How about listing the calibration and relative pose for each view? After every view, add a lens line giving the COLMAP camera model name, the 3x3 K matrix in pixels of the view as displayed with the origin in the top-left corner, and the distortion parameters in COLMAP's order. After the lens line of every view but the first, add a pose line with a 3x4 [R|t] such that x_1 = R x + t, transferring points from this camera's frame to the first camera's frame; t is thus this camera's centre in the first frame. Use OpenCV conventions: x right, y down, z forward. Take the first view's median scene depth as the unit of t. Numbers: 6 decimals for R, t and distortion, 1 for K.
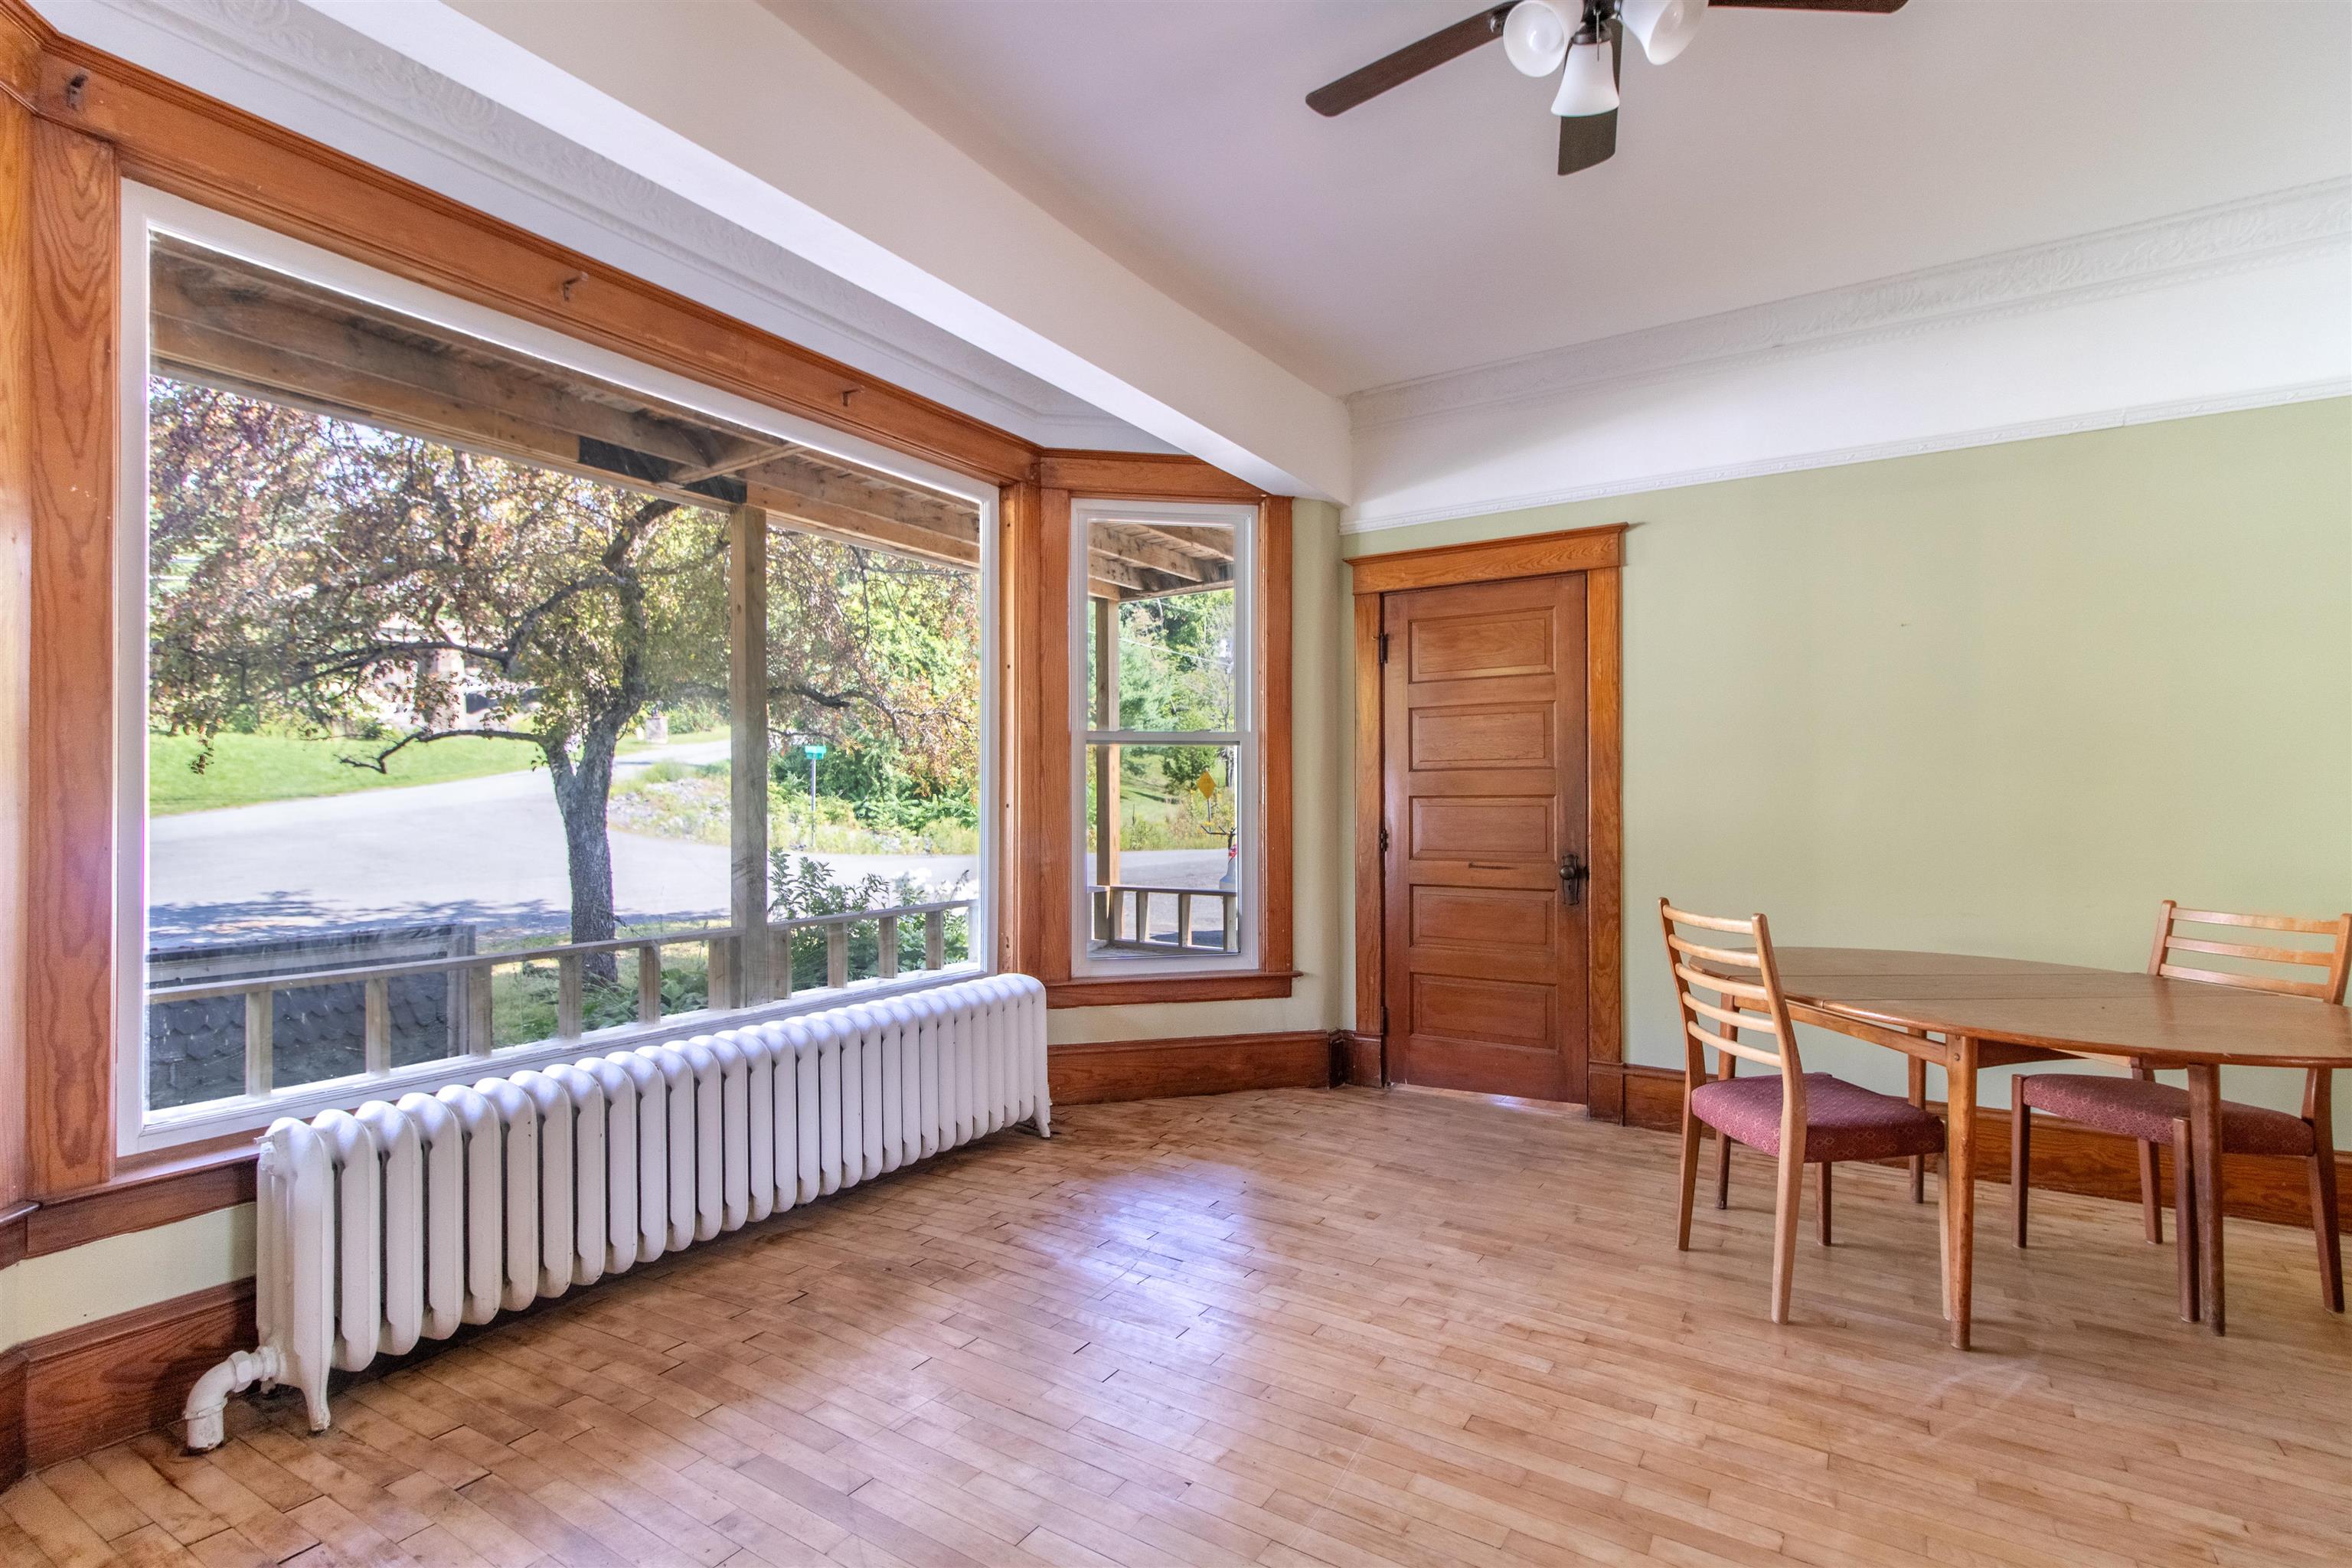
lens RADIAL K [[1110.6, 0, 1174.3], [0, 1110.6, 793.8], [0, 0, 1]] dist [0.001622, 0.000625]
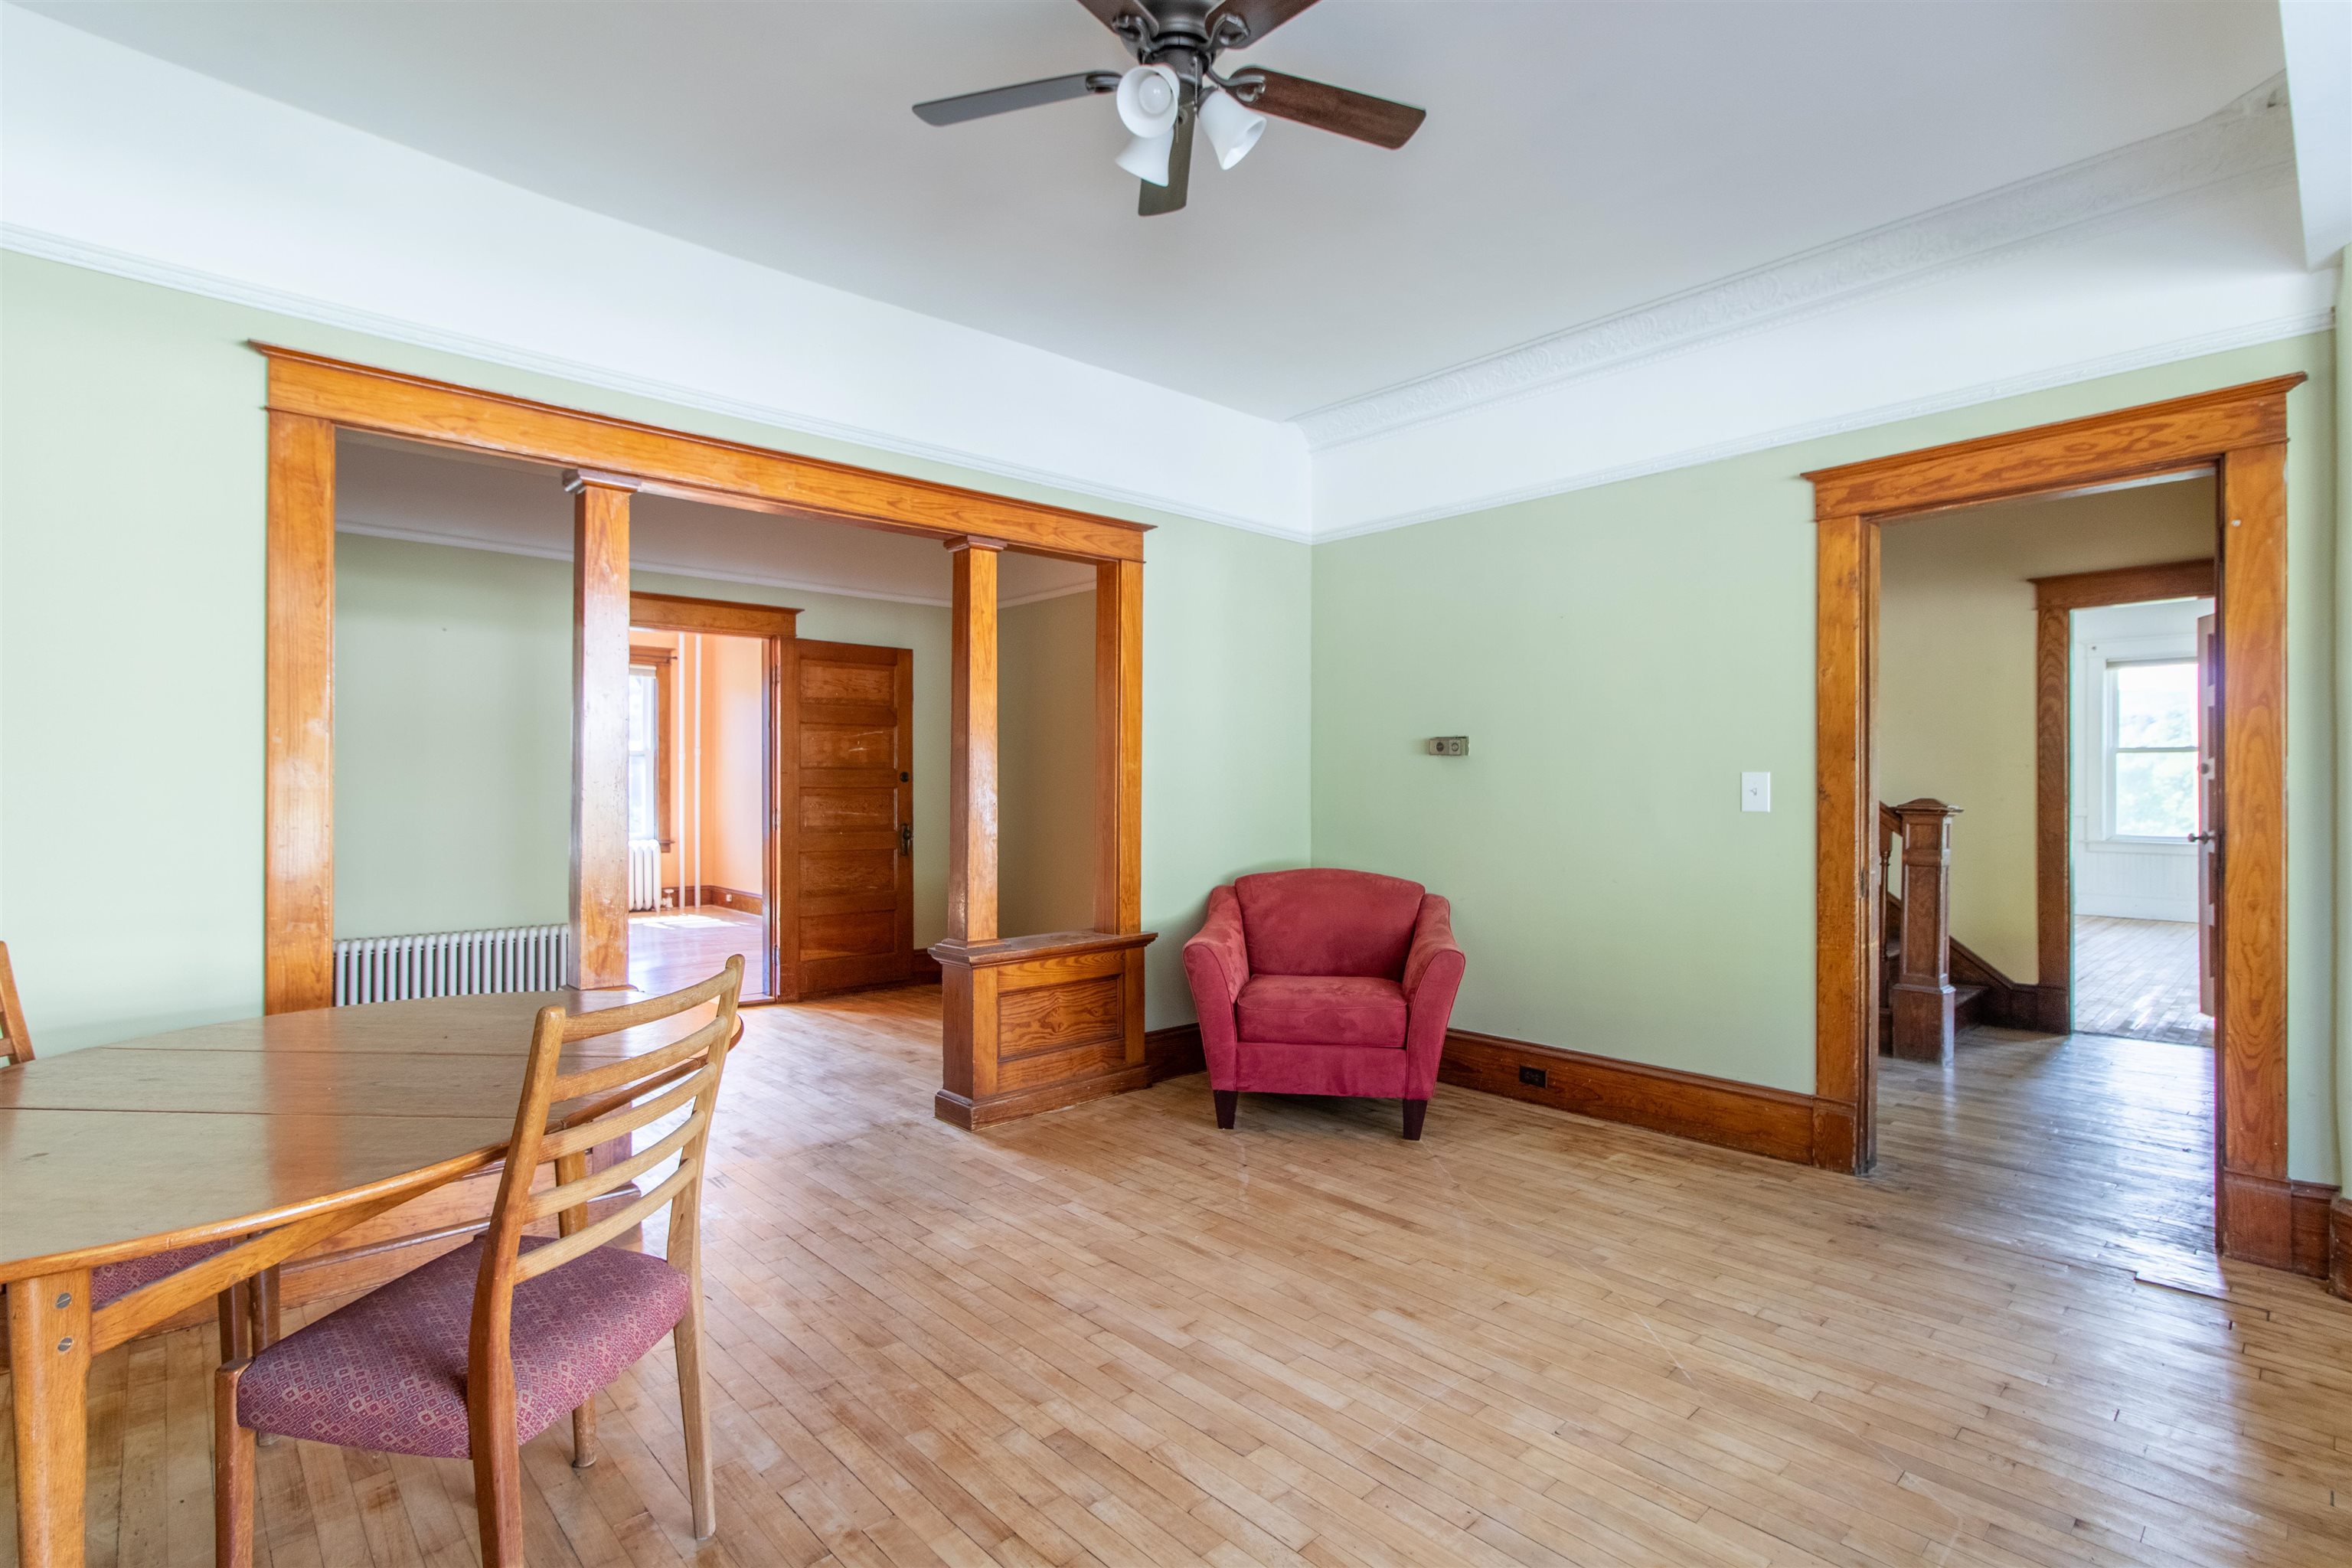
lens RADIAL K [[1110.6, 0, 1176.4], [0, 1110.6, 778.8], [0, 0, 1]] dist [0.001041, 0.000550]
pose [[-0.970084, 0.000293, 0.242770, 0.068229], [-0.001923, 0.999959, -0.008892, -0.000052], [-0.242763, -0.009093, -0.970043, 1.354725]]
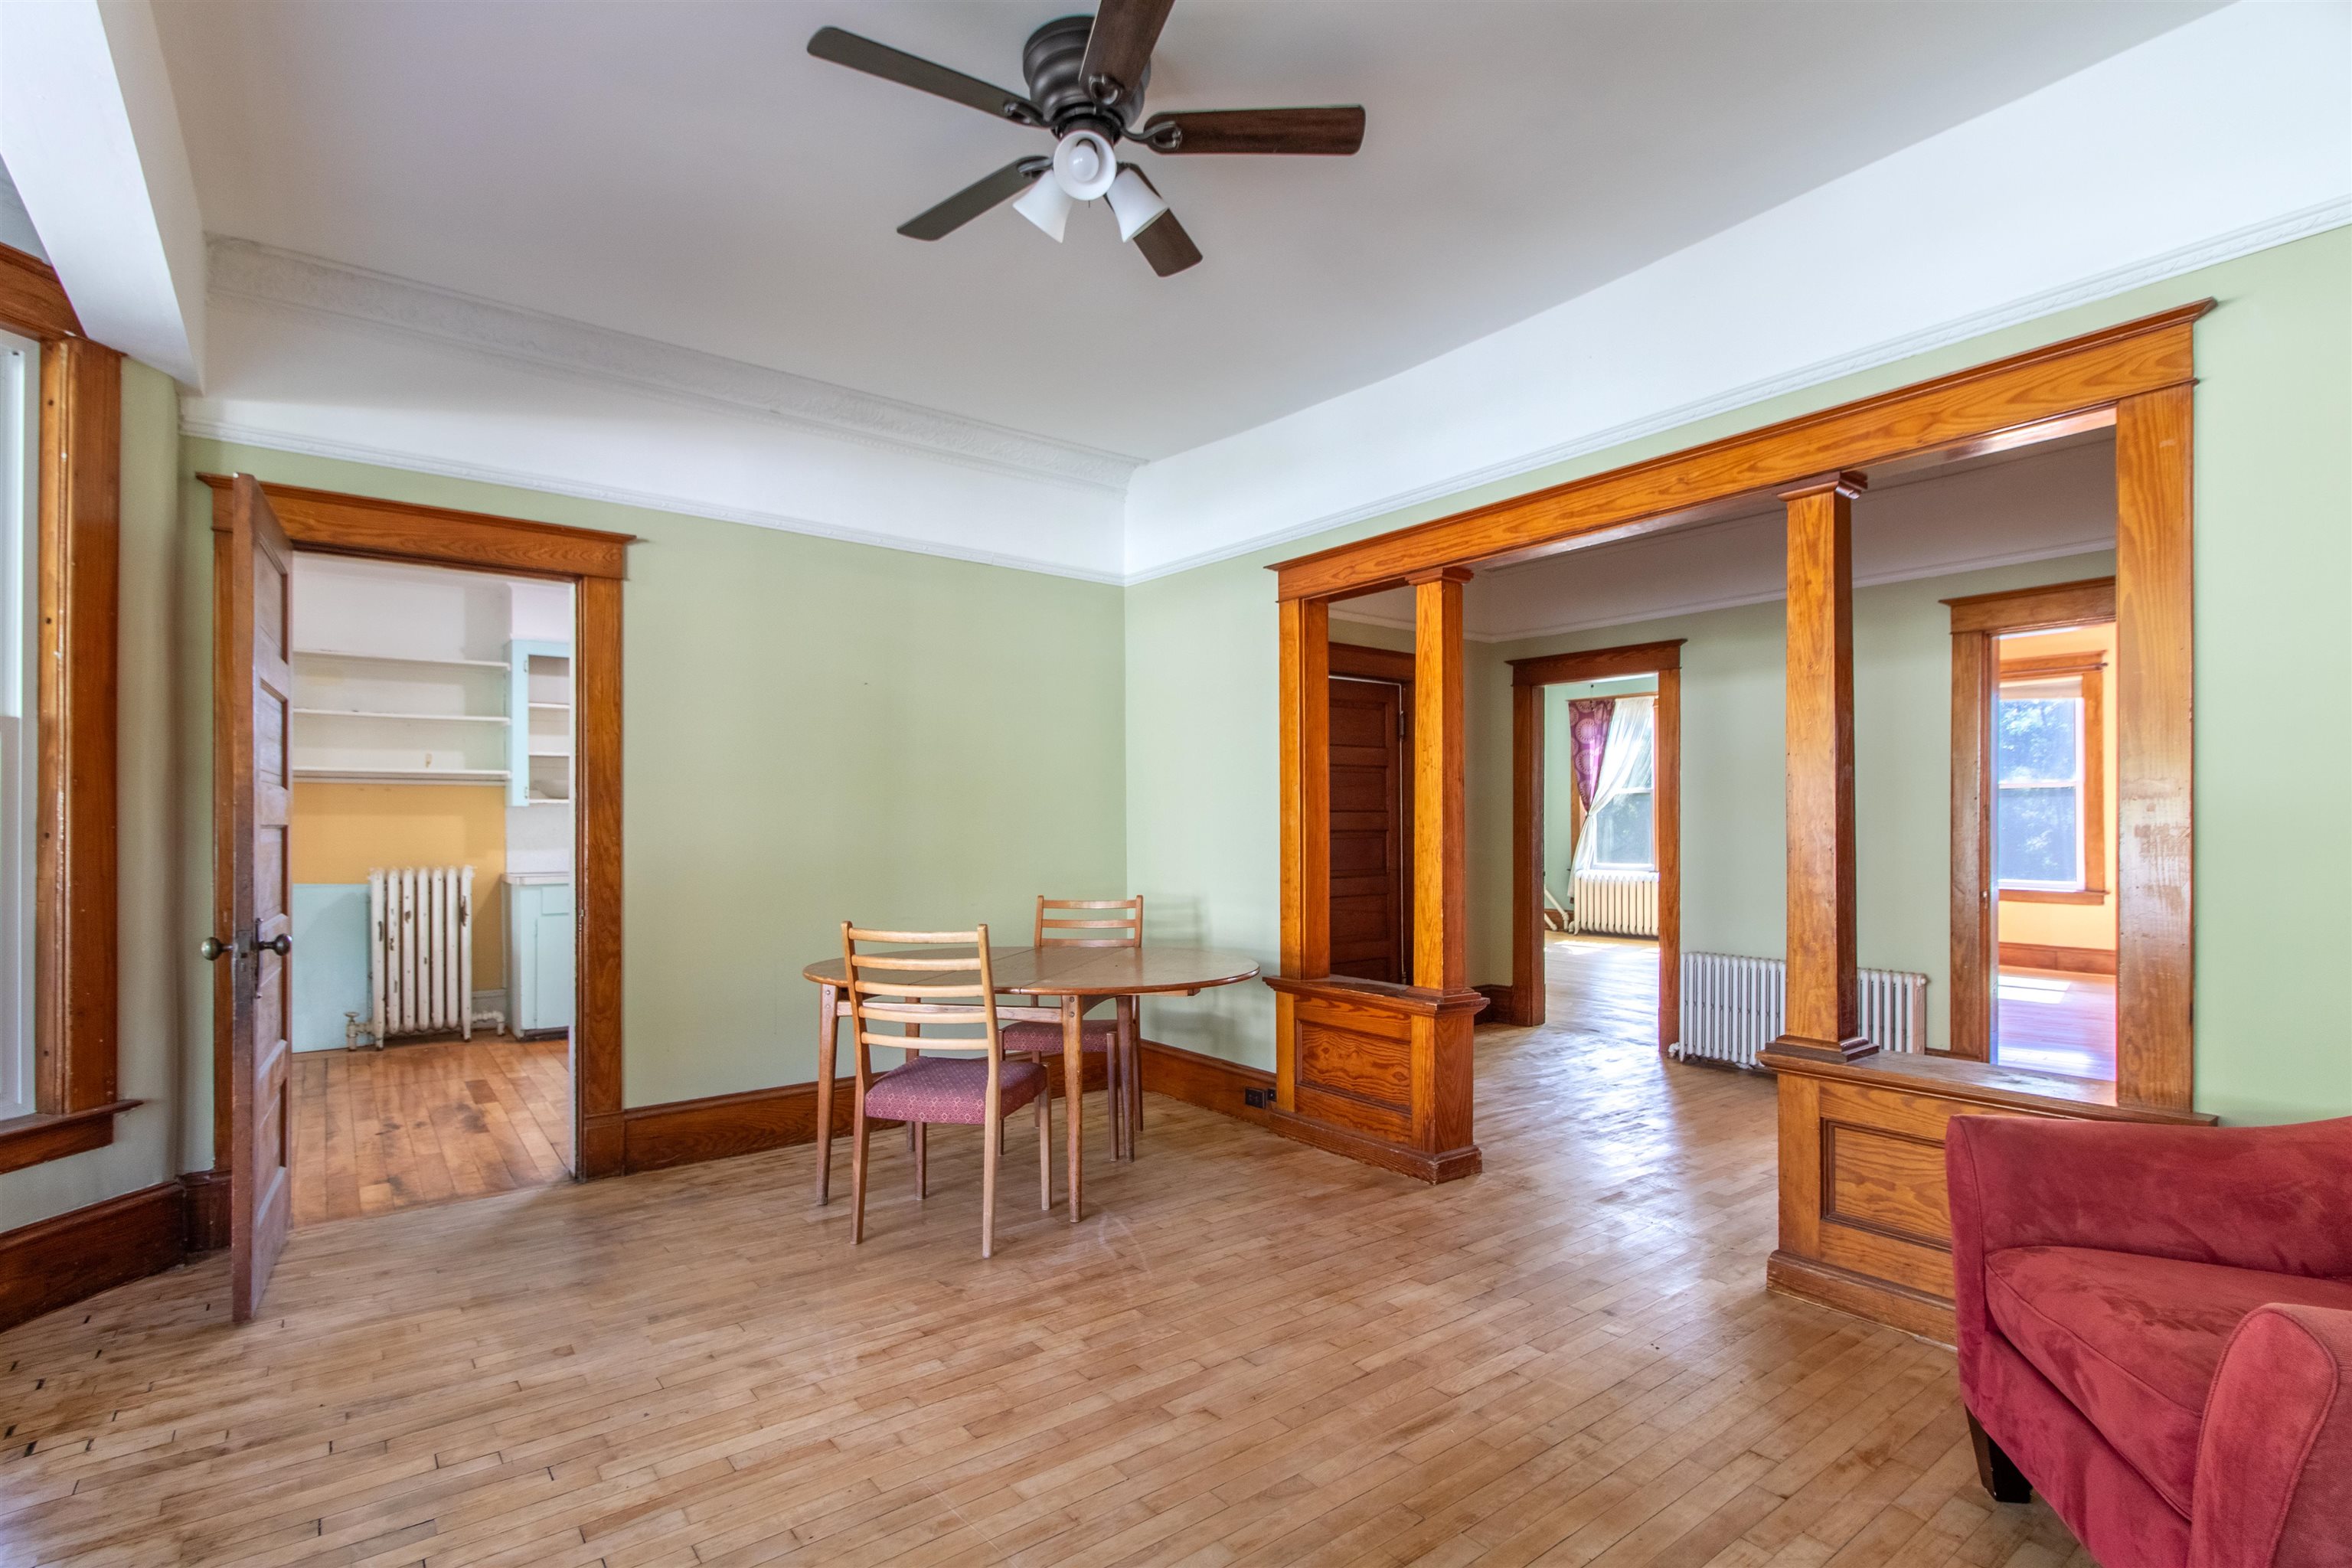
lens RADIAL K [[1113.4, 0, 1201.1], [0, 1113.4, 822.9], [0, 0, 1]] dist [-0.000922, 0.000132]
pose [[0.319753, 0.000576, 0.947501, -0.453816], [-0.003837, 0.999992, 0.000687, -0.003182], [-0.947493, -0.003855, 0.319753, 0.324628]]
